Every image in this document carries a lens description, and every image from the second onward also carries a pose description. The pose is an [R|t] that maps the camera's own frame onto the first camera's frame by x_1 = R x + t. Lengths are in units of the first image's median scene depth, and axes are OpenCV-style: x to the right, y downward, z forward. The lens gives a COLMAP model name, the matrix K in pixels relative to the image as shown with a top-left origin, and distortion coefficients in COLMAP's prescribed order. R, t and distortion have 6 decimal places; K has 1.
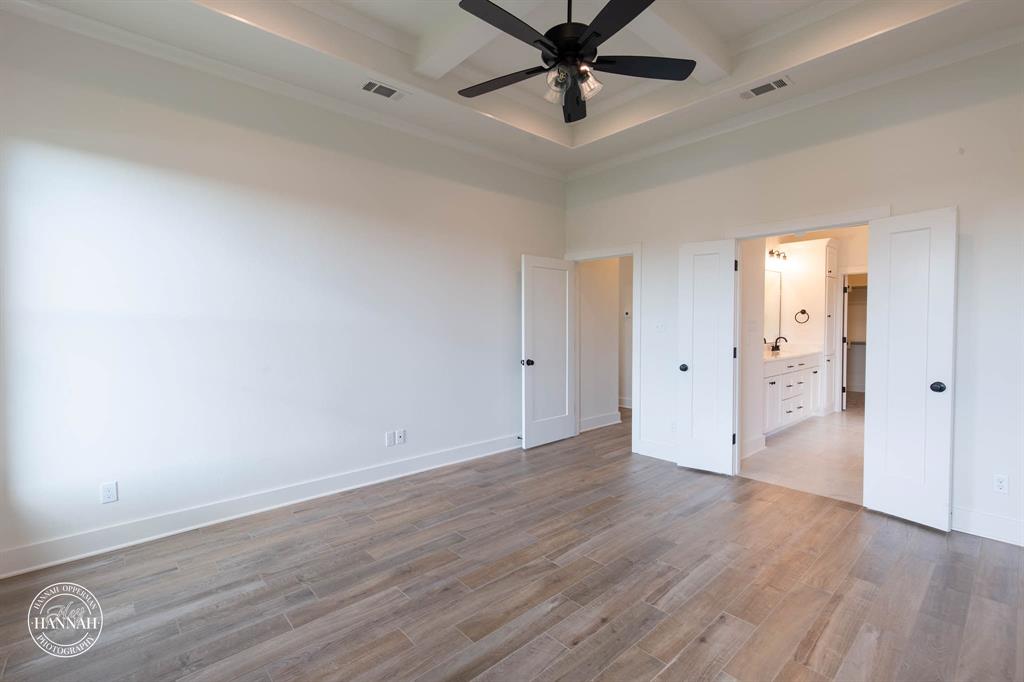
lens RADIAL K [[460.2, 0, 515.1], [0, 460.2, 336.1], [0, 0, 1]] dist [0.009298, -0.000066]
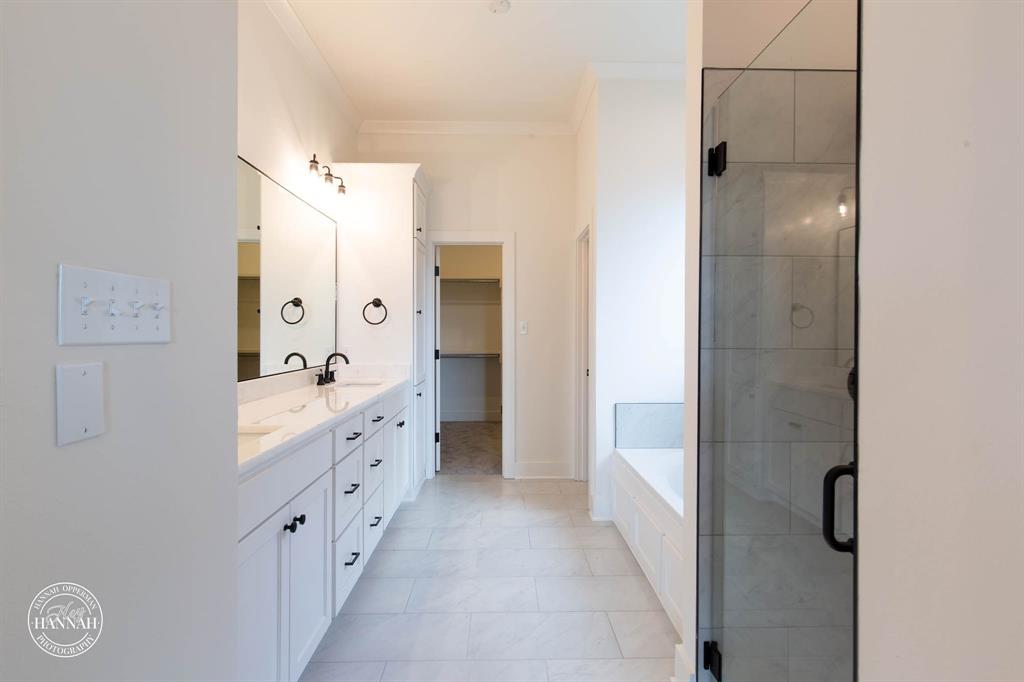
lens RADIAL K [[460.2, 0, 513.5], [0, 460.2, 337.7], [0, 0, 1]] dist [0.009298, -0.000066]
pose [[0.647200, -0.004346, 0.762308, 0.333249], [0.018901, 0.999768, -0.010347, -0.005548], [-0.762086, 0.021105, 0.647132, 0.556871]]
